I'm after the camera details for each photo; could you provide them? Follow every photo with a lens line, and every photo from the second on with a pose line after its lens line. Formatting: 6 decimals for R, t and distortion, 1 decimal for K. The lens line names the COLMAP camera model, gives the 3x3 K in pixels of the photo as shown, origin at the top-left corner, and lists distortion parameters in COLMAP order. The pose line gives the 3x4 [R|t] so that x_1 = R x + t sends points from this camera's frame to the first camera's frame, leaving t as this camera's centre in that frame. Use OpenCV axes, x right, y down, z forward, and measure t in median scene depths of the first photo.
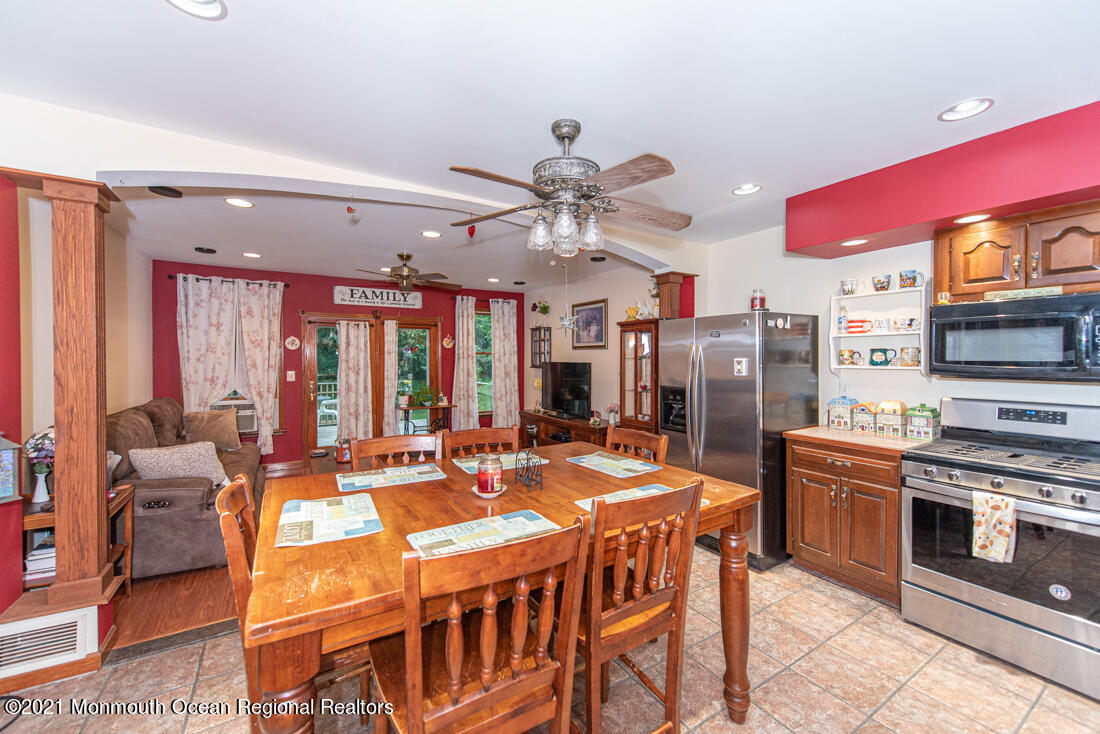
lens RADIAL K [[439.0, 0, 552.5], [0, 439.0, 363.1], [0, 0, 1]] dist [-0.000301, -0.000177]
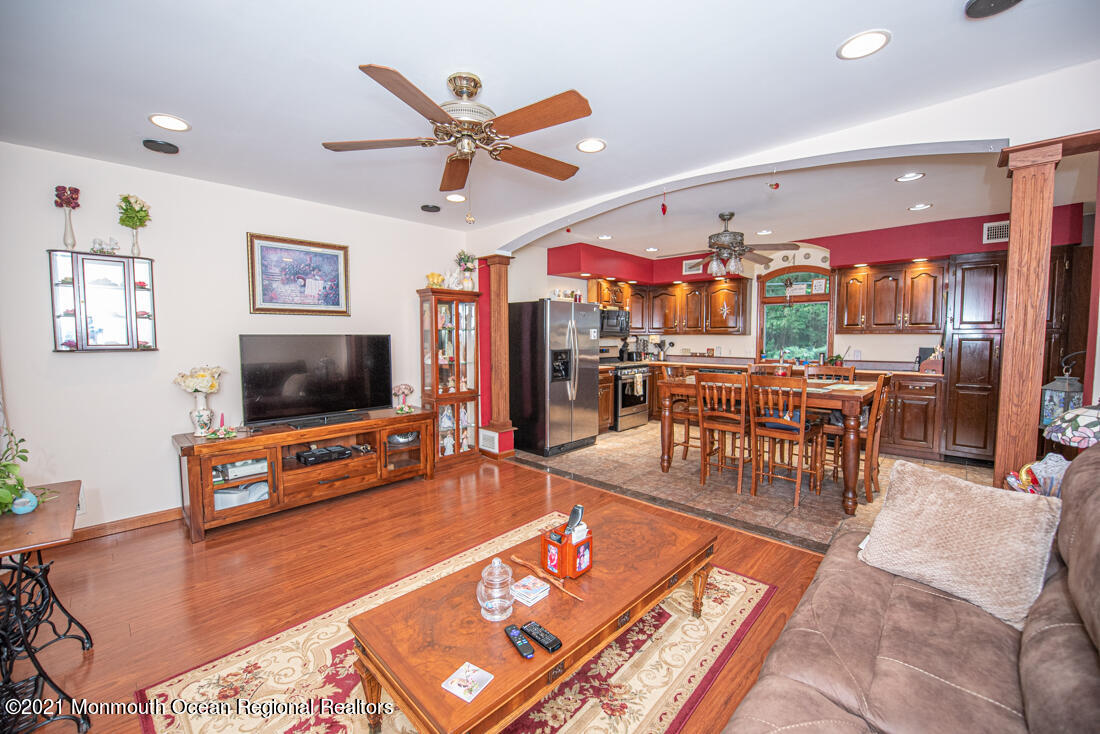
lens RADIAL K [[434.7, 0, 550.1], [0, 434.7, 364.2], [0, 0, 1]] dist [-0.019515, -0.000160]
pose [[-0.249057, -0.067737, 0.966117, -0.759838], [0.010416, 0.997306, 0.072609, -0.001354], [-0.968433, 0.028147, -0.247680, 0.988456]]
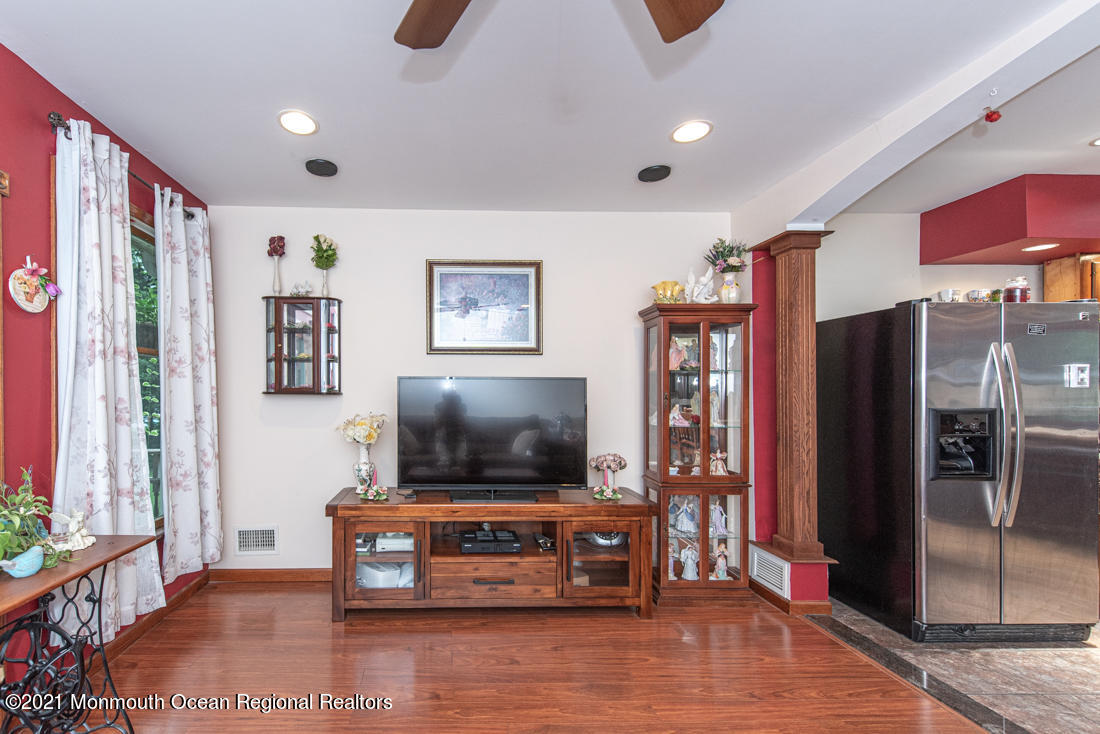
lens RADIAL K [[460.7, 0, 465.6], [0, 460.7, 391.4], [0, 0, 1]] dist [0.008080, -0.000744]
pose [[0.504622, 0.003647, 0.863332, -0.471838], [0.007560, 0.999934, -0.008643, 0.019920], [-0.863307, 0.010888, 0.504562, 0.917511]]
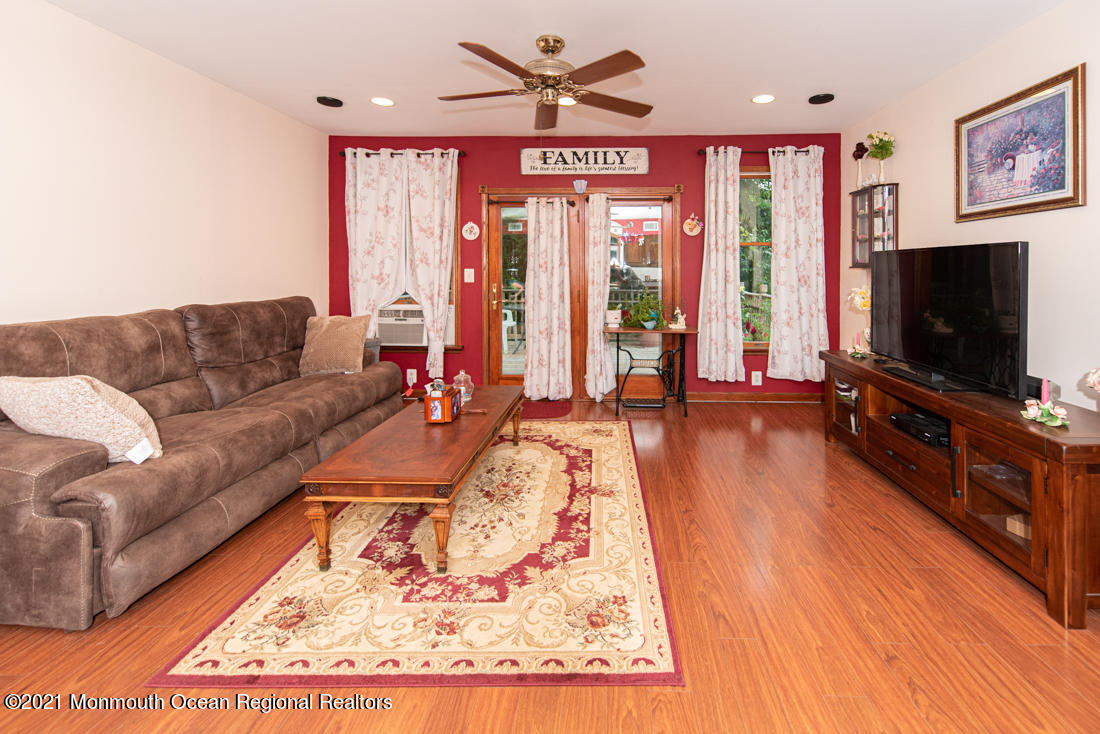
lens RADIAL K [[472.9, 0, 568.5], [0, 472.9, 272.9], [0, 0, 1]] dist [0.001105, -0.000043]
pose [[0.808843, 0.002590, -0.588019, 0.013597], [-0.008806, 0.999932, -0.007708, 0.033836], [0.587959, 0.011412, 0.808811, 0.512404]]
